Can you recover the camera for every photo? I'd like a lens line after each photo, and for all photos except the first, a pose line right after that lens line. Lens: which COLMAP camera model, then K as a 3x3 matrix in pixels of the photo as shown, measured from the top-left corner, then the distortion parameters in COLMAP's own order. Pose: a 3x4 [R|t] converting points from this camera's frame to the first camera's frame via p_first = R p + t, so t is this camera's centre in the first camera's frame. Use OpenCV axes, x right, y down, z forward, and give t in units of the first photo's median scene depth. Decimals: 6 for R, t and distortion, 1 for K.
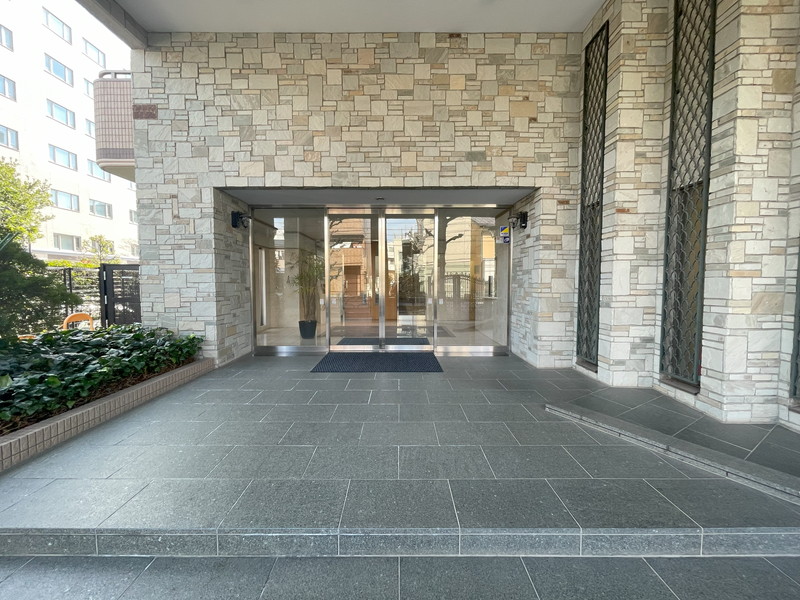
lens RADIAL K [[323.2, 0, 398.6], [0, 323.2, 298.5], [0, 0, 1]] dist [-0.001562, 0.000780]
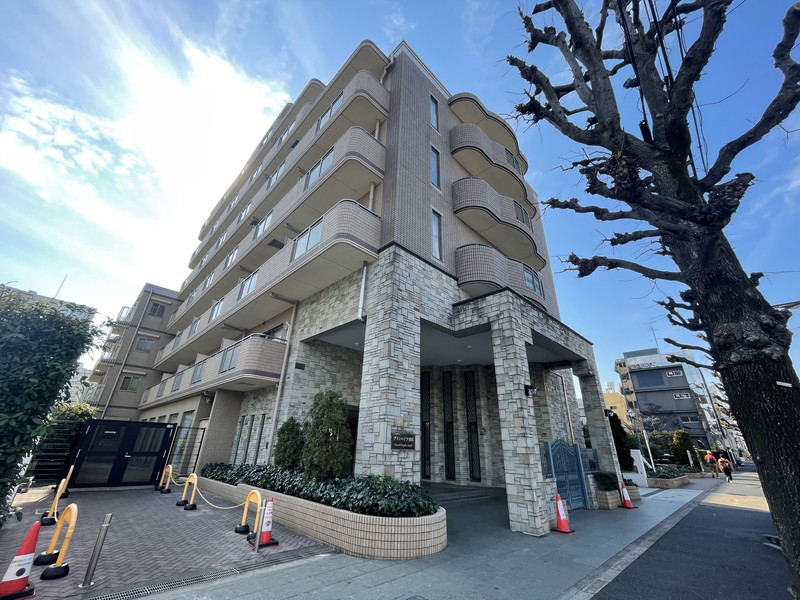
lens RADIAL K [[323.2, 0, 400.9], [0, 323.2, 299.2], [0, 0, 1]] dist [-0.001562, 0.000780]
pose [[0.711498, 0.314548, 0.628355, -2.315458], [0.005898, 0.891512, -0.452960, 0.095149], [-0.702664, 0.325986, 0.632453, -1.484347]]
